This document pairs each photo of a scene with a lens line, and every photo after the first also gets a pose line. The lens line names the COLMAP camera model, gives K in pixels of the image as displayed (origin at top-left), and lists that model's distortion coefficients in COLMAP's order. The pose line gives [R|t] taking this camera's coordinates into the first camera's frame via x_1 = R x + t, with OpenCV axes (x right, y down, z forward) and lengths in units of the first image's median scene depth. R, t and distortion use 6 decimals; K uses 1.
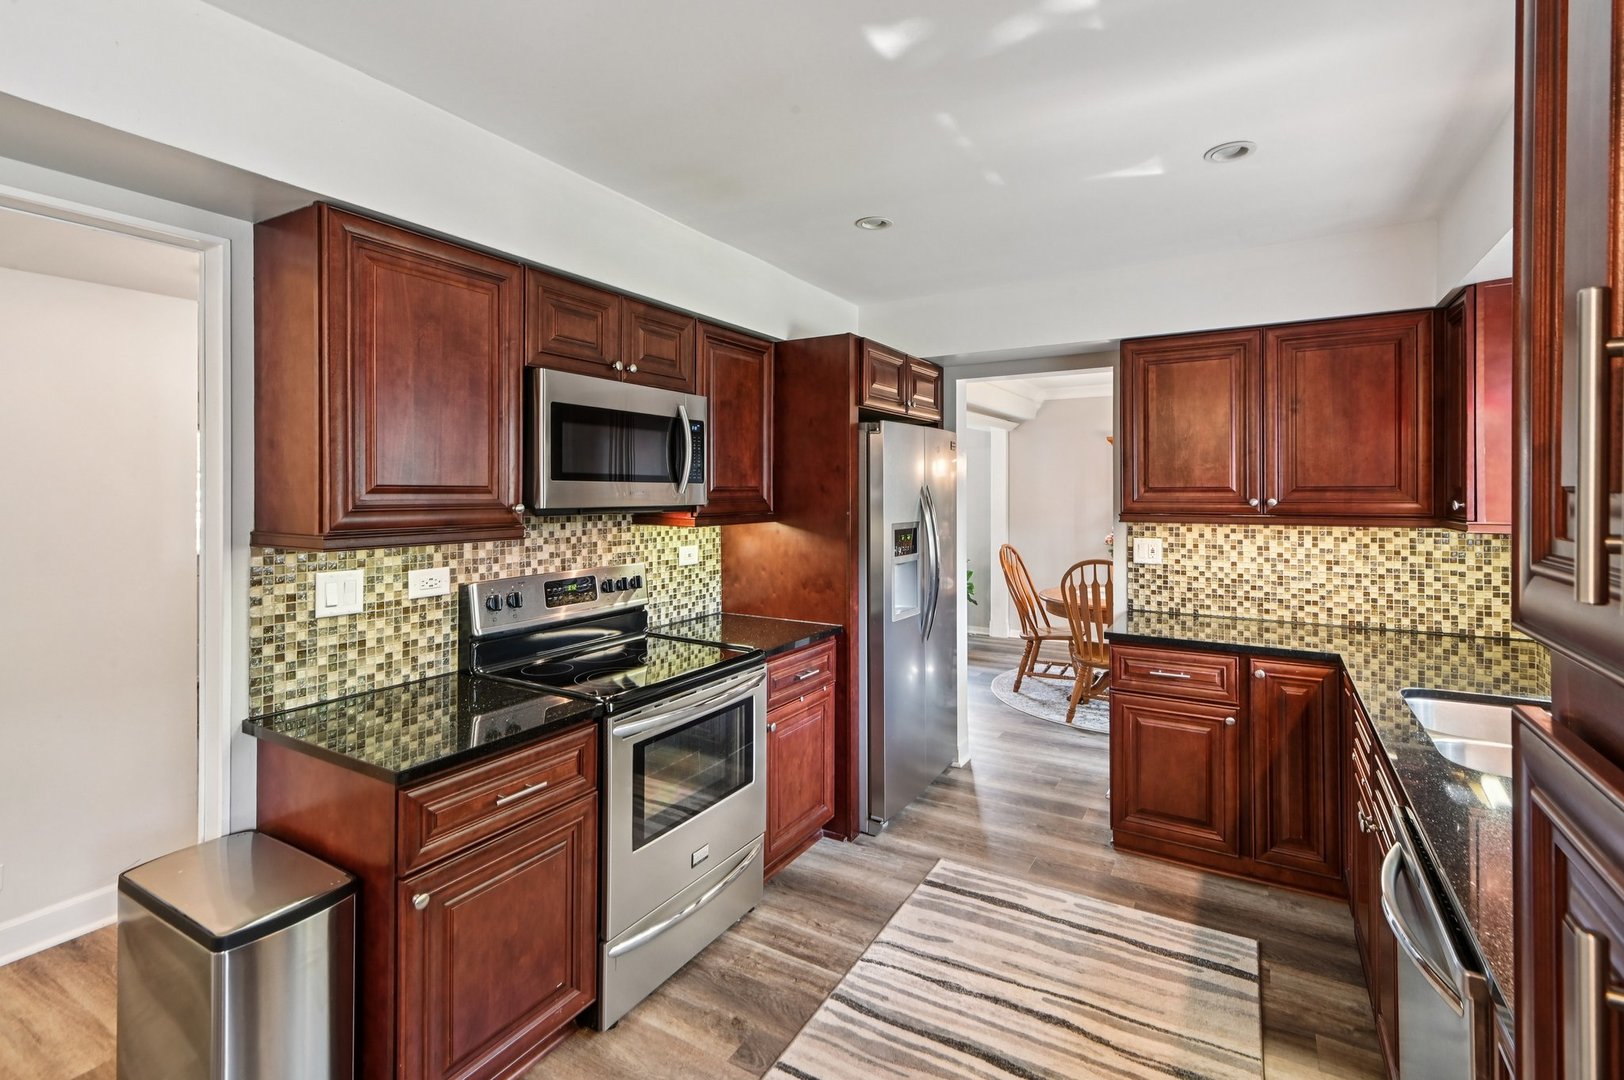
lens RADIAL K [[750.8, 0, 820.2], [0, 750.8, 488.3], [0, 0, 1]] dist [0.017030, -0.000569]
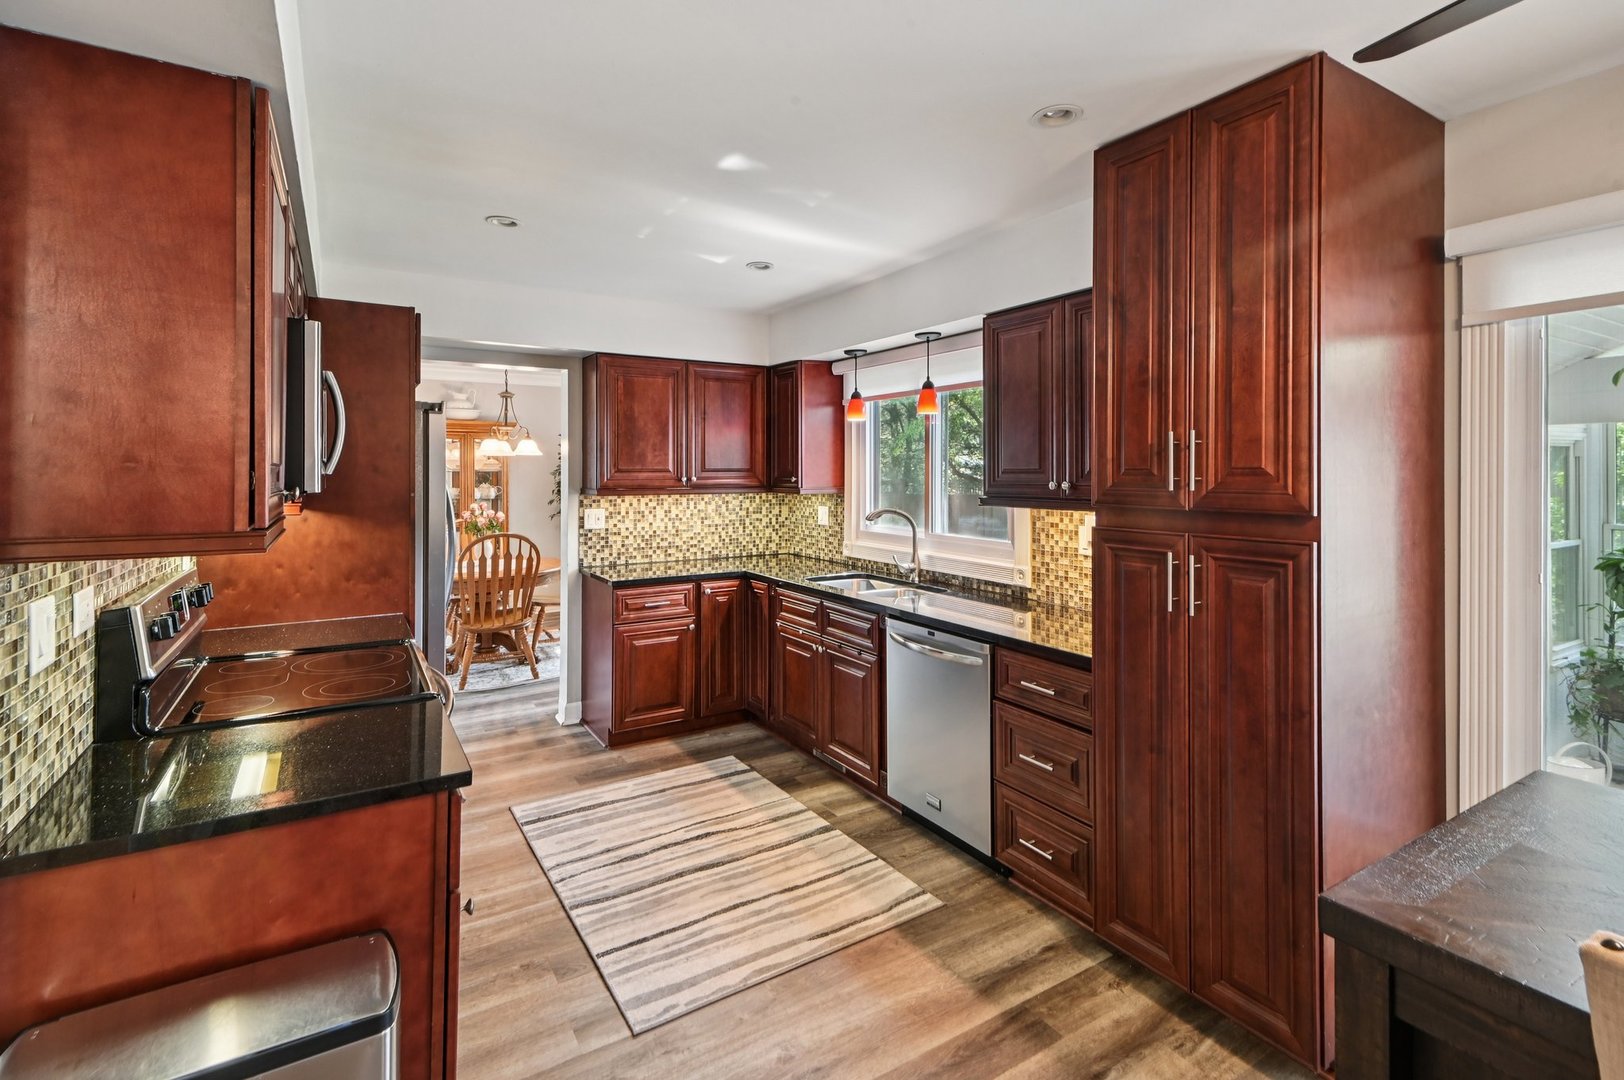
lens RADIAL K [[750.8, 0, 817.6], [0, 750.8, 467.5], [0, 0, 1]] dist [0.017030, -0.000569]
pose [[0.462284, 0.004346, 0.886721, -0.621249], [-0.001317, 0.999990, -0.004214, 0.001543], [-0.886731, 0.000781, 0.462285, 0.097987]]
